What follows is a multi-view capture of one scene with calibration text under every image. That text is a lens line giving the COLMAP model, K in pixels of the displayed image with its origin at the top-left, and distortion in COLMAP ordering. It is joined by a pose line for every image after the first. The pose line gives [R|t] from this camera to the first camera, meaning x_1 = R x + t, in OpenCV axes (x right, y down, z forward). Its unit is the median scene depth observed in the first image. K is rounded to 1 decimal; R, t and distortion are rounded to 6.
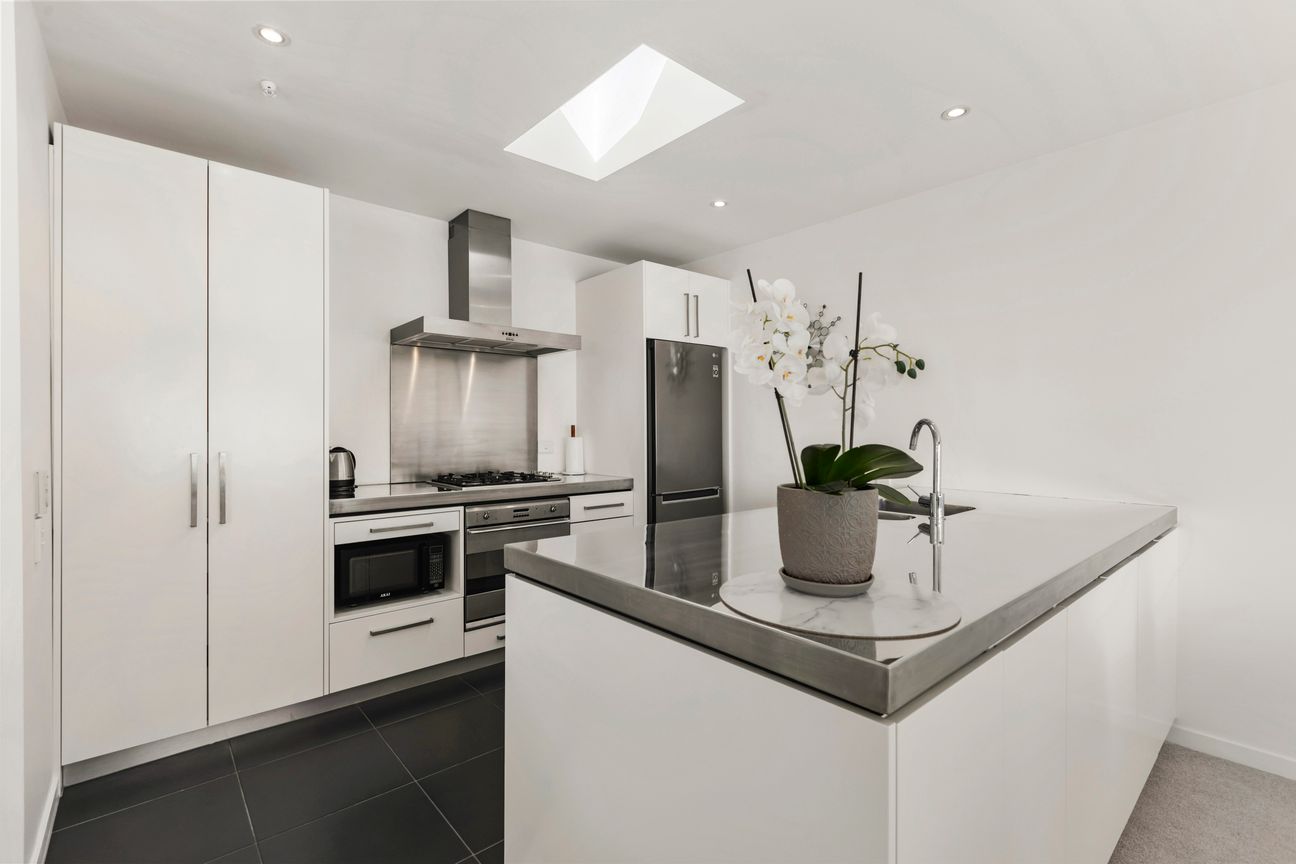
lens RADIAL K [[588.6, 0, 635.0], [0, 588.6, 431.8], [0, 0, 1]] dist [0.000736, -0.000064]
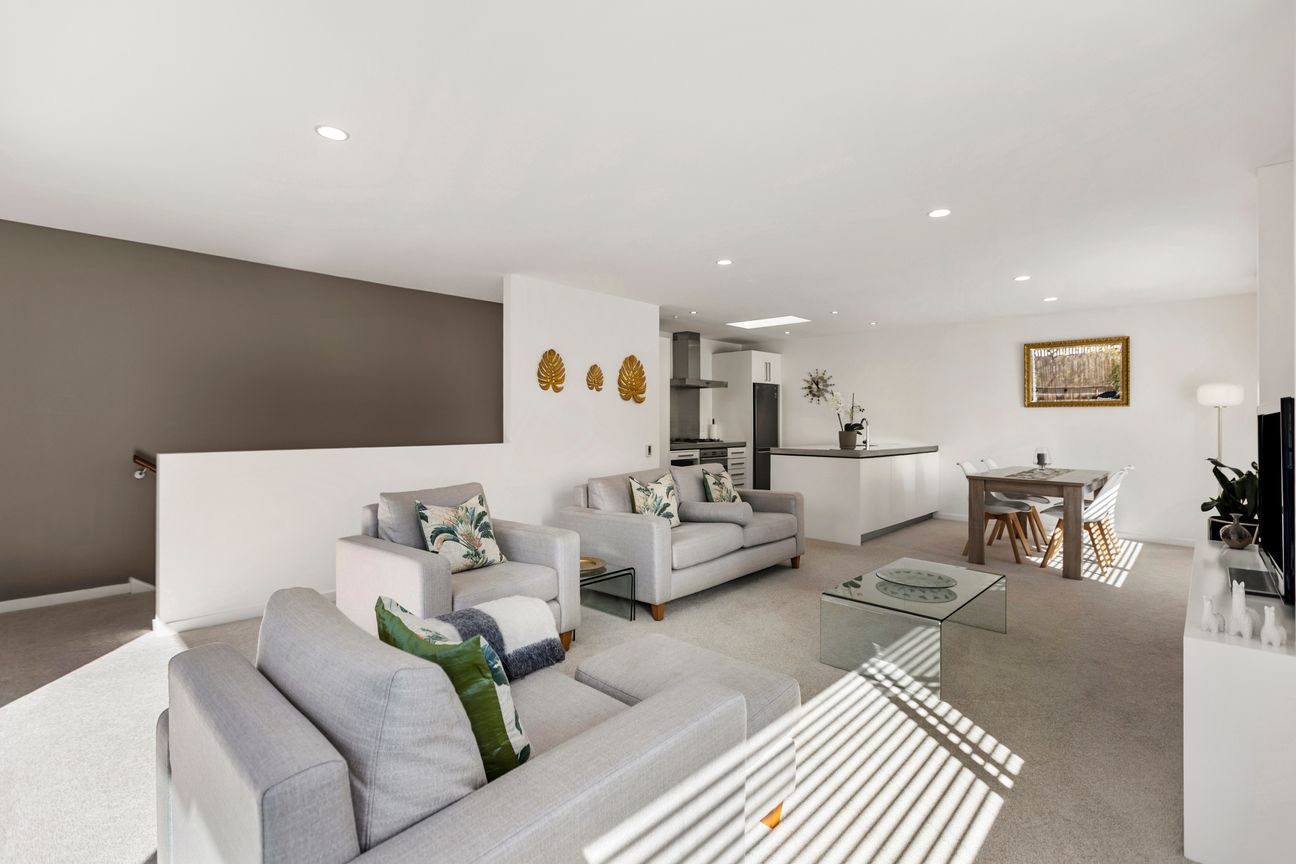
lens RADIAL K [[588.6, 0, 650.5], [0, 588.6, 419.9], [0, 0, 1]] dist [0.000736, -0.000064]
pose [[0.994118, 0.005046, 0.108186, -0.732904], [-0.004287, 0.999965, -0.007244, 0.011356], [-0.108219, 0.006738, 0.994104, -1.491627]]
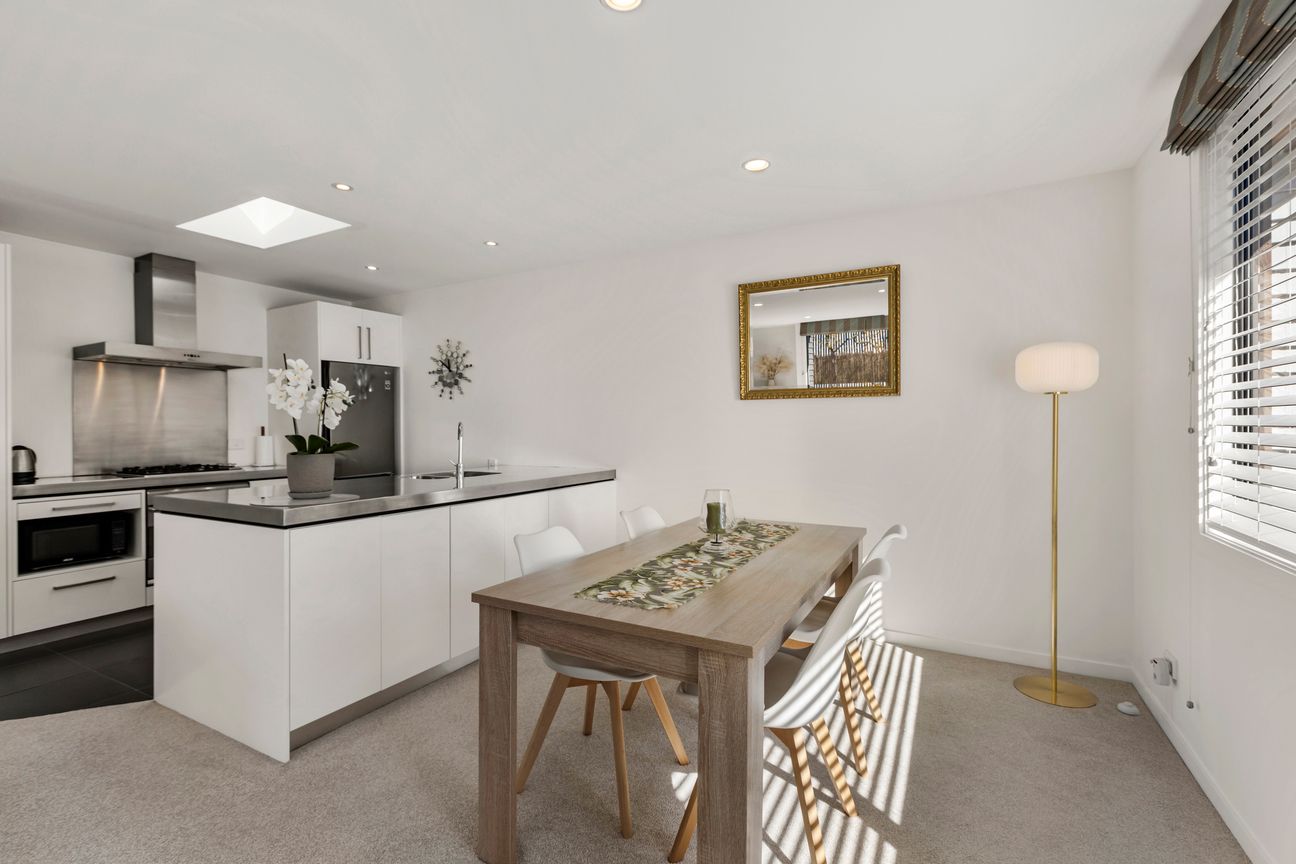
lens RADIAL K [[588.6, 0, 635.6], [0, 588.6, 429.5], [0, 0, 1]] dist [0.000736, -0.000064]
pose [[0.936129, -0.006441, 0.351598, 0.241935], [0.007240, 0.999973, -0.000959, 0.002501], [-0.351582, 0.003443, 0.936151, -0.542691]]
